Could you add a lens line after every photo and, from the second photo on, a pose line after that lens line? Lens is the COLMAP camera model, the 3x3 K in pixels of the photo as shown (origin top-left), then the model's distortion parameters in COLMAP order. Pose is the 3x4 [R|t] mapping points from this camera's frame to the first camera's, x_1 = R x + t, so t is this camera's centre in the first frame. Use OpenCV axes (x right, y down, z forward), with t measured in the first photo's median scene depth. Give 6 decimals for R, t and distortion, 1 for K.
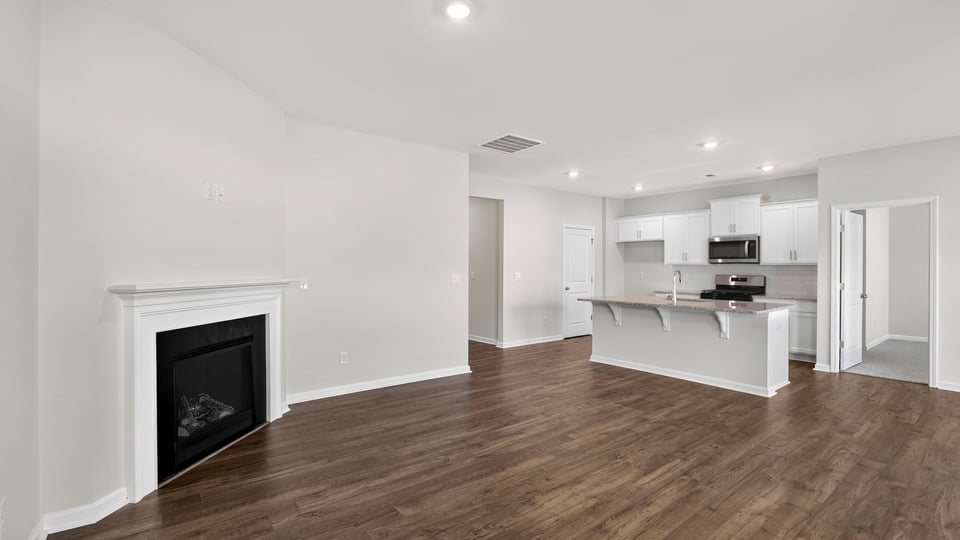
lens RADIAL K [[414.4, 0, 480.7], [0, 414.4, 258.3], [0, 0, 1]] dist [-0.022567, 0.000276]
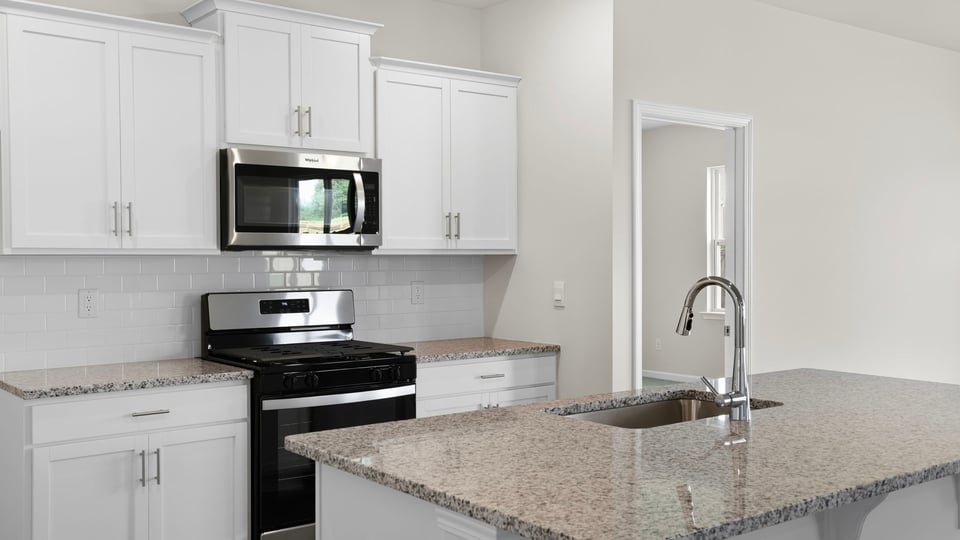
lens RADIAL K [[900.3, 0, 480.0], [0, 900.3, 270.0], [0, 0, 1]] dist [0.081720, -0.003249]
pose [[0.002650, -0.012744, 0.999915, 0.001788], [-0.016891, 0.999776, 0.012787, 0.005734], [-0.999854, -0.016924, 0.002435, 0.297982]]
